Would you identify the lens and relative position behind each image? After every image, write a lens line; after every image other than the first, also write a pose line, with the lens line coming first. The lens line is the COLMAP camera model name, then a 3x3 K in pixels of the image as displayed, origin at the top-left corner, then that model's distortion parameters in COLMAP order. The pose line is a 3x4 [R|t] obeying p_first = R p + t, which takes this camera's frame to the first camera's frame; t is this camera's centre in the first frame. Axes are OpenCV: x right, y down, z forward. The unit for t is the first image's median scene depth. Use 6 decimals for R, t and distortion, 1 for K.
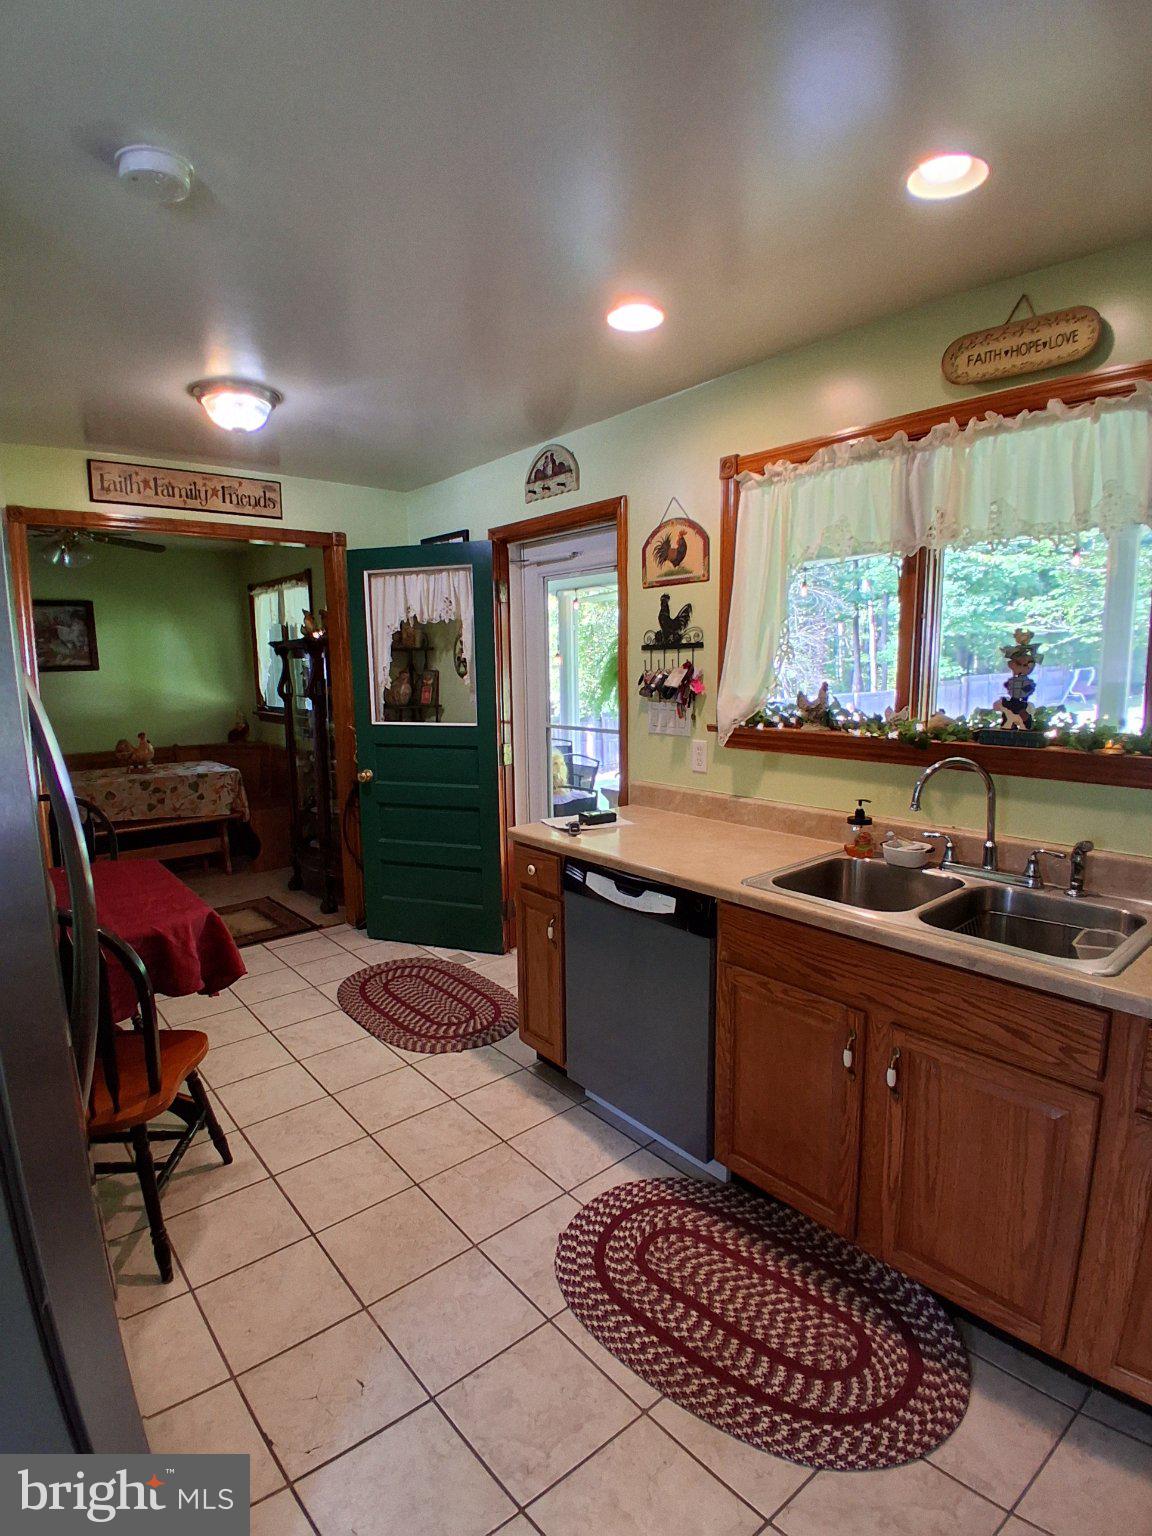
lens RADIAL K [[769.6, 0, 559.8], [0, 769.6, 772.4], [0, 0, 1]] dist [0.001418, -0.044768]
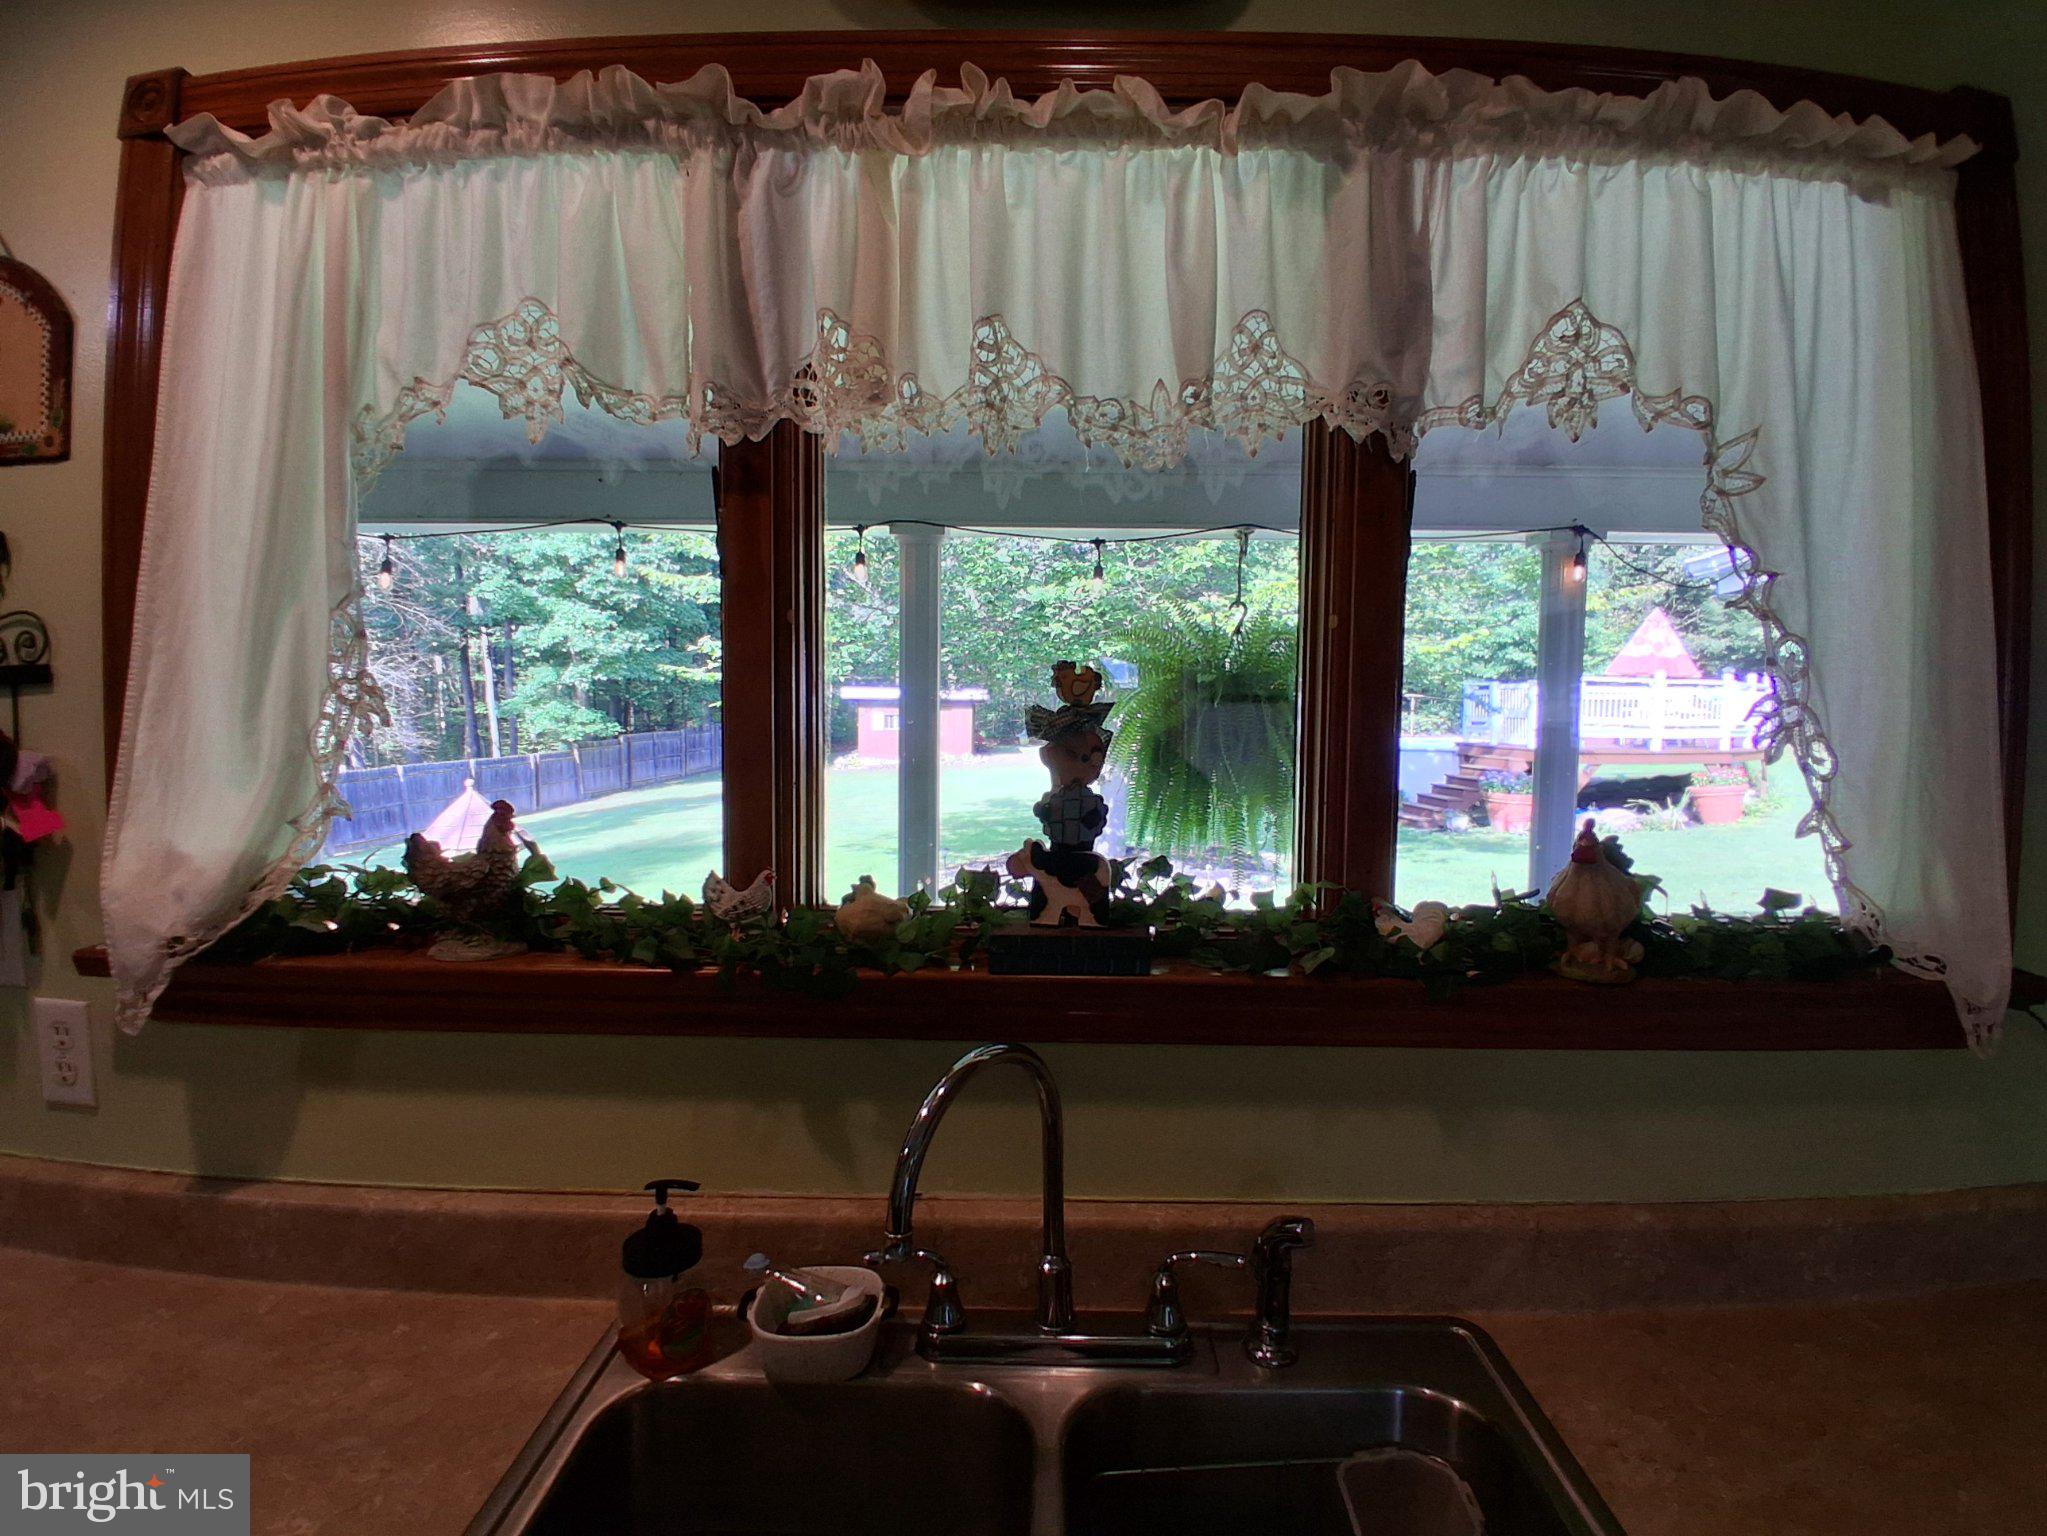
lens RADIAL K [[1025.6, 0, 1045.3], [0, 1025.6, 782.9], [0, 0, 1]] dist [0.001418, -0.044768]
pose [[0.636469, -0.032057, 0.770636, 0.114305], [0.090360, 0.995355, -0.033223, -0.064267], [-0.765991, 0.090780, 0.636409, 0.392443]]
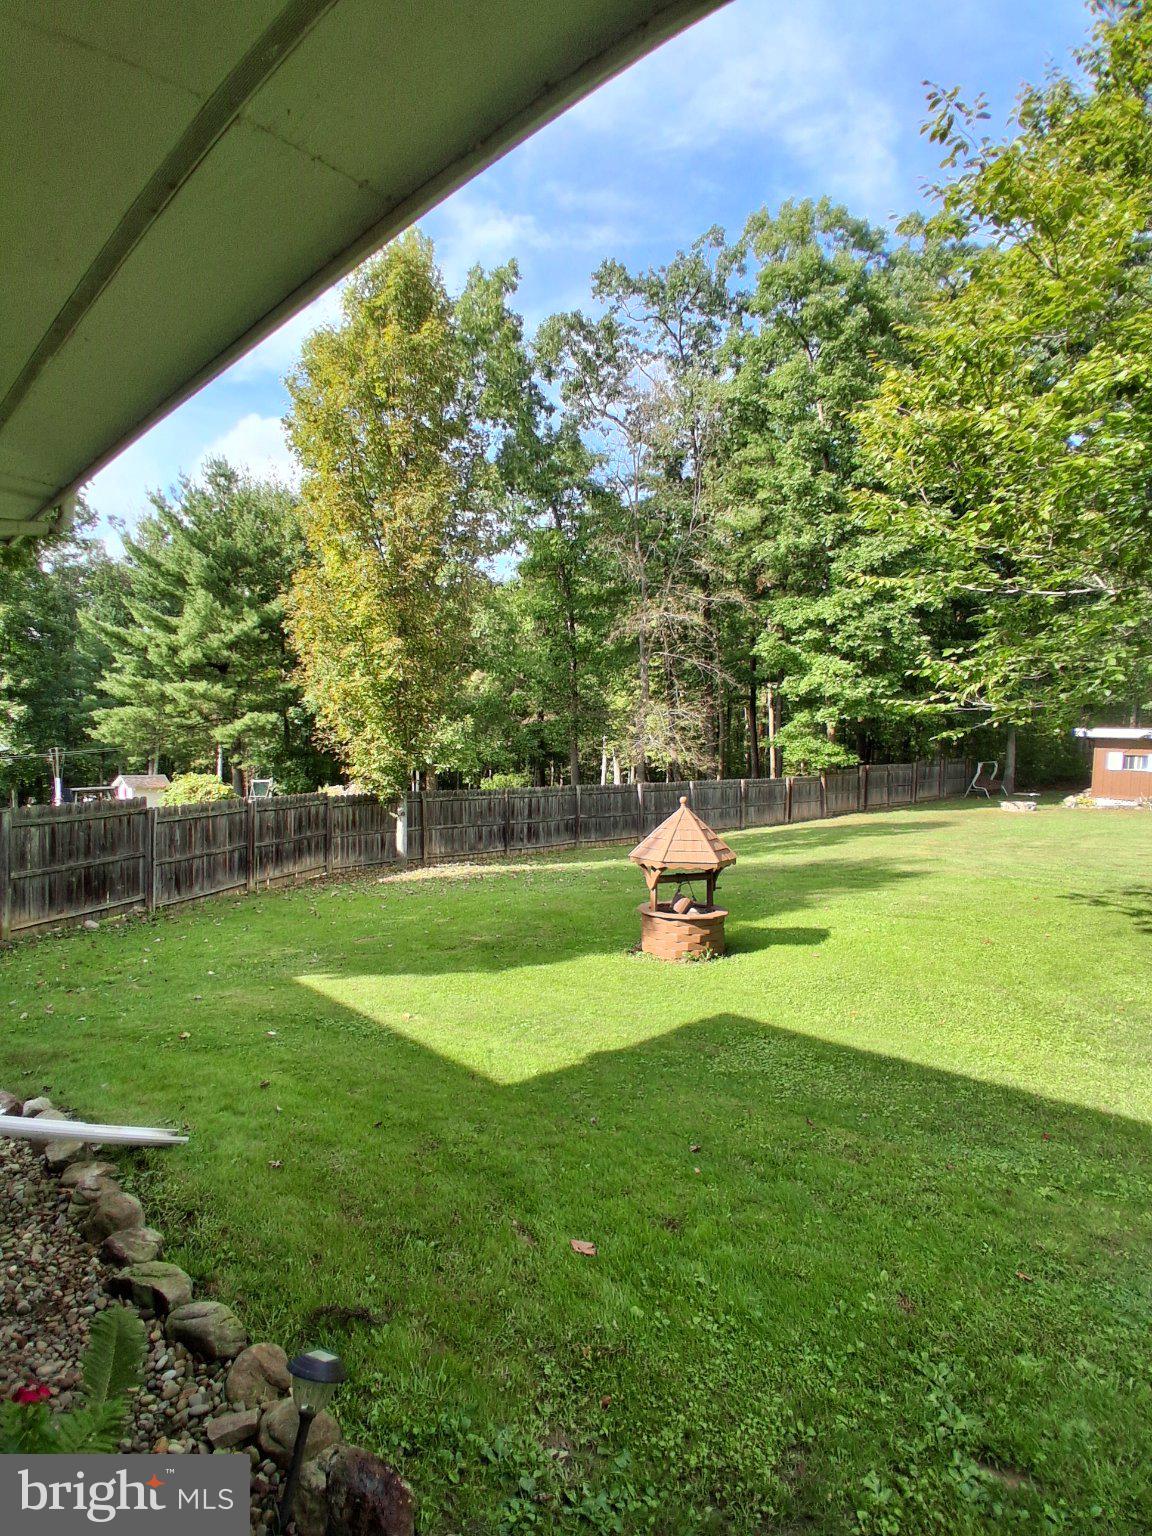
lens RADIAL K [[769.6, 0, 563.0], [0, 769.6, 779.0], [0, 0, 1]] dist [0.001418, -0.044768]
pose [[0.993846, 0.038198, 0.103976, 0.806579], [-0.028729, 0.995429, -0.091083, -0.161642], [-0.106980, 0.087536, 0.990400, 1.360170]]
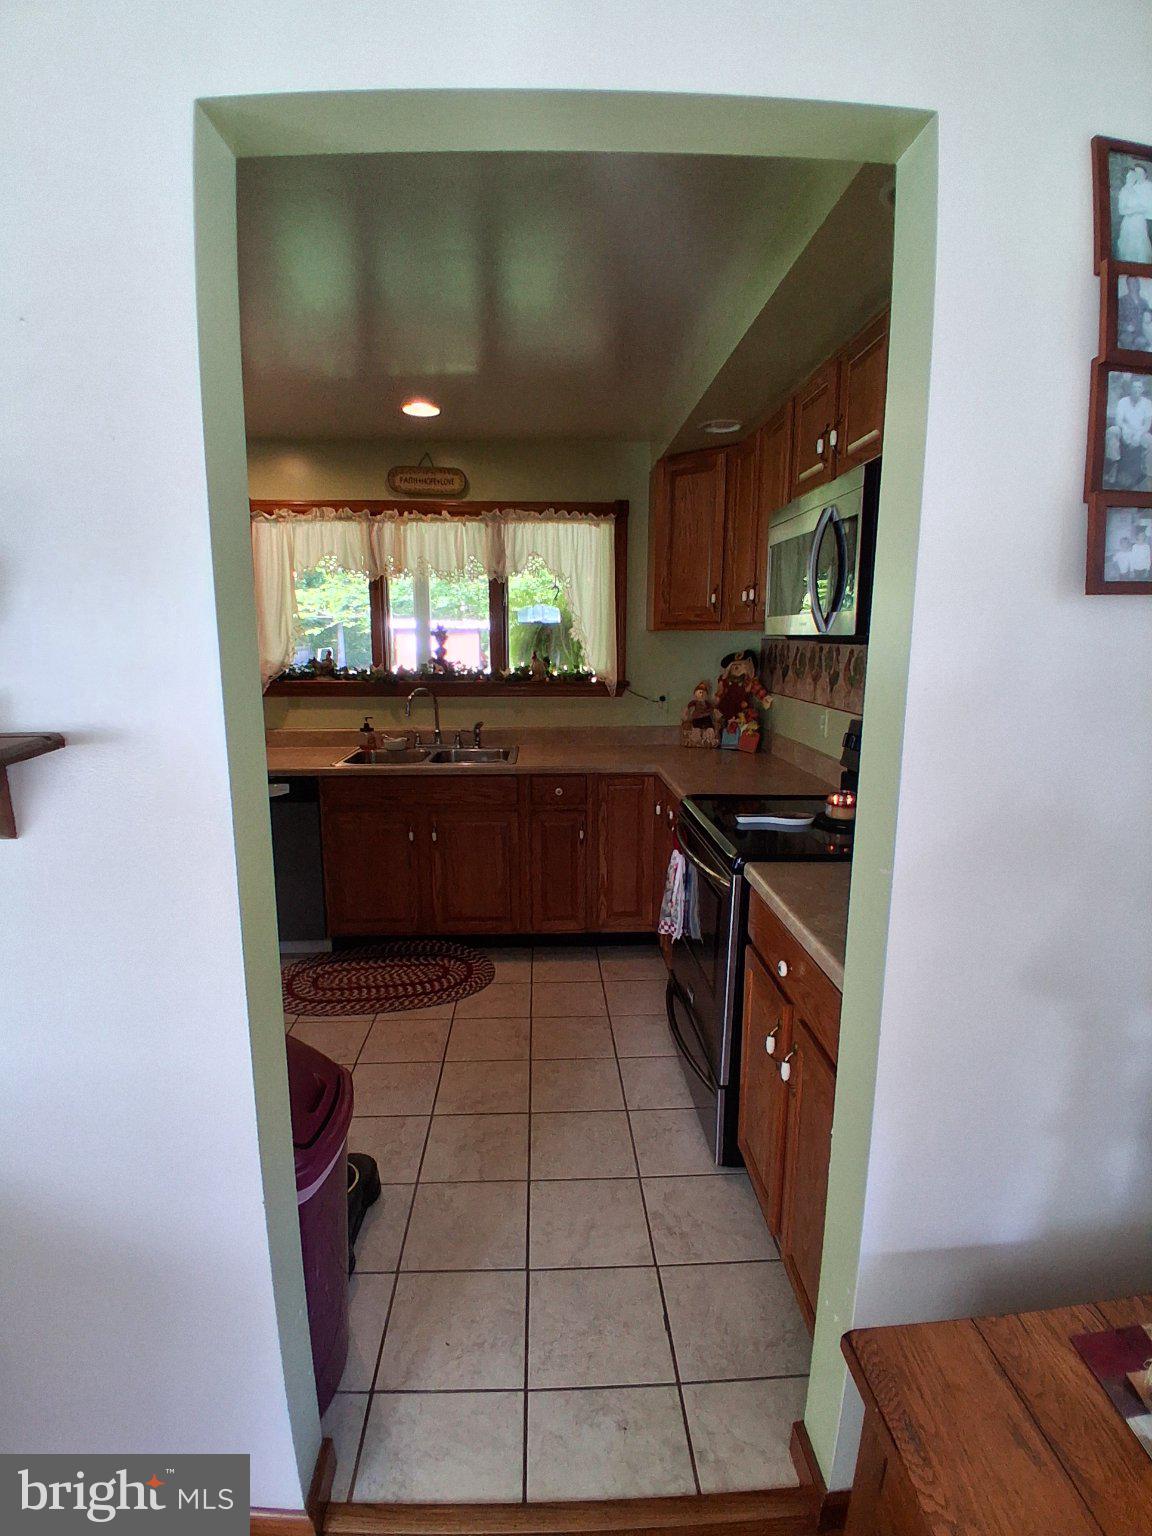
lens RADIAL K [[769.6, 0, 571.3], [0, 769.6, 774.3], [0, 0, 1]] dist [0.001418, -0.044768]
pose [[0.605509, -0.124416, 0.786053, -0.470117], [0.103204, 0.991640, 0.077456, 0.049769], [-0.789118, 0.034223, 0.613287, -0.287865]]
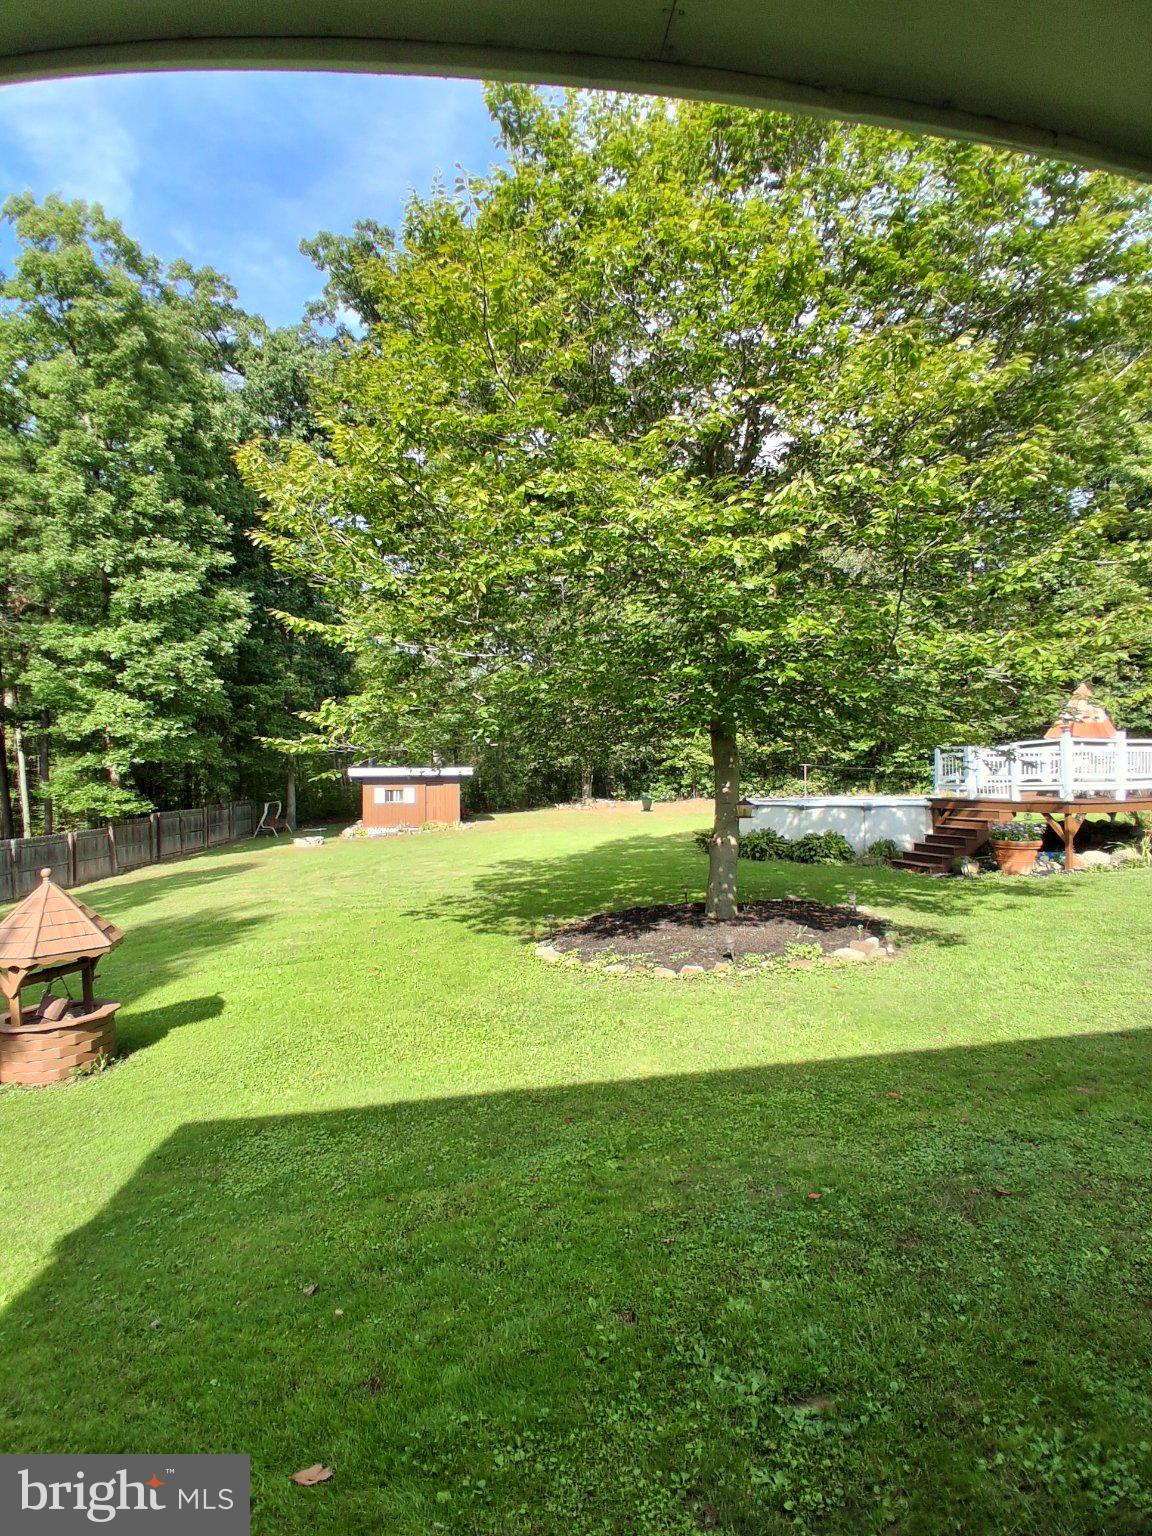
lens RADIAL K [[769.6, 0, 578.5], [0, 769.6, 776.7], [0, 0, 1]] dist [0.001418, -0.044768]
pose [[0.517618, 0.019615, 0.855387, 0.470863], [0.127120, 0.986879, -0.099555, -0.216204], [-0.846116, 0.160268, 0.508333, 1.700450]]
